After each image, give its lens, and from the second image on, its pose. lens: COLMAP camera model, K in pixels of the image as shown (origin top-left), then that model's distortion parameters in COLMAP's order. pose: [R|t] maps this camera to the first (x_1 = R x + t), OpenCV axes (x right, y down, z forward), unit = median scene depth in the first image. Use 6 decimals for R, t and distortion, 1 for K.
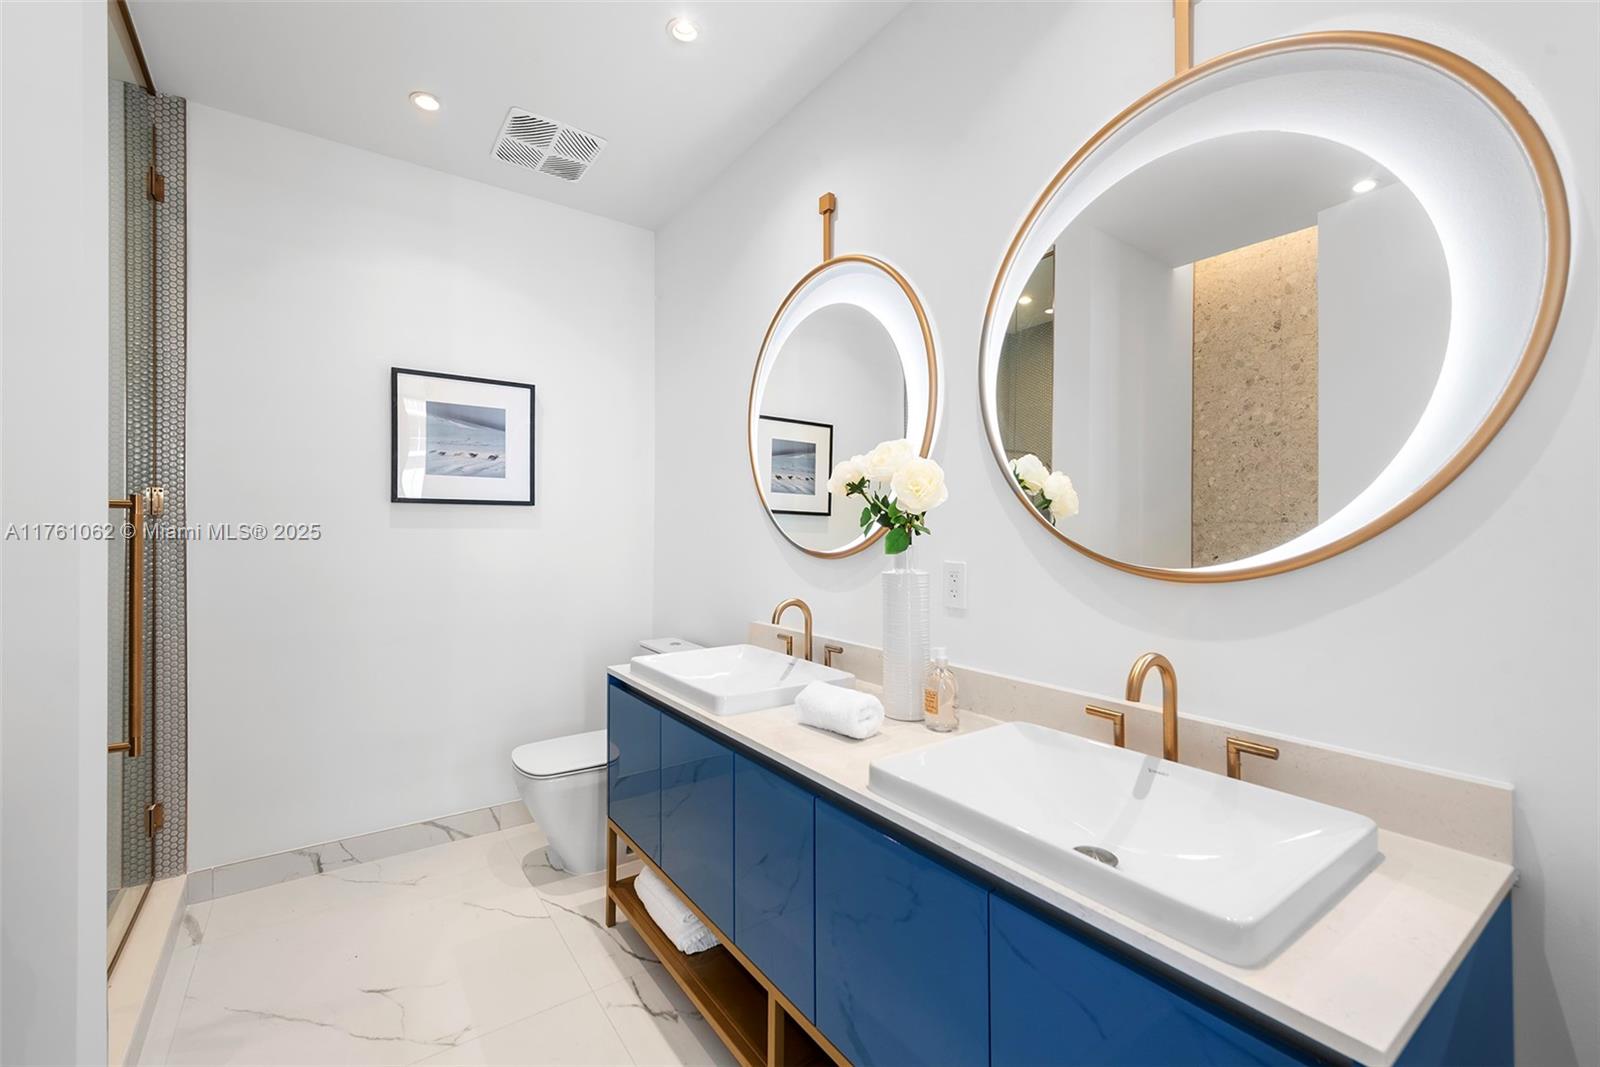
lens RADIAL K [[676.7, 0, 800.0], [0, 676.7, 533.5], [0, 0, 1]] dist [0.000355, 0.000069]
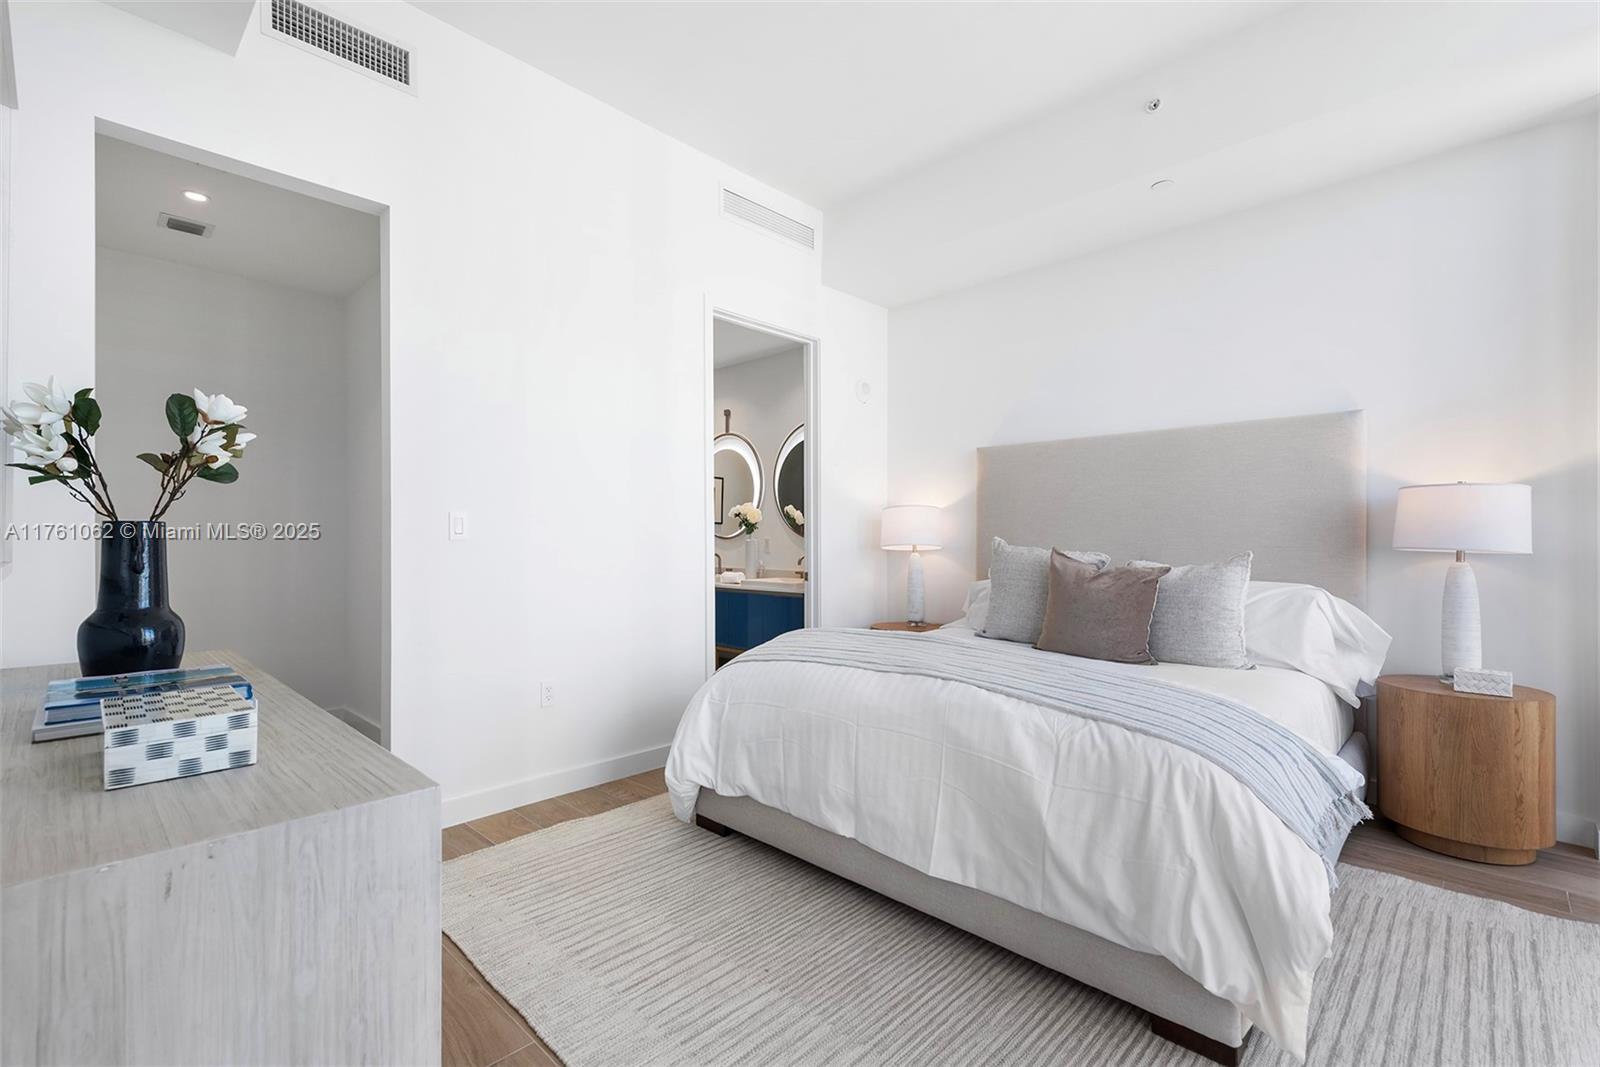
lens RADIAL K [[703.2, 0, 800.0], [0, 703.2, 533.5], [0, 0, 1]] dist [0.017229, 0.000031]
pose [[0.982381, 0.003360, 0.186861, -0.255617], [-0.002148, 0.999975, -0.006684, 0.043118], [-0.186879, 0.006165, 0.982364, -2.397188]]
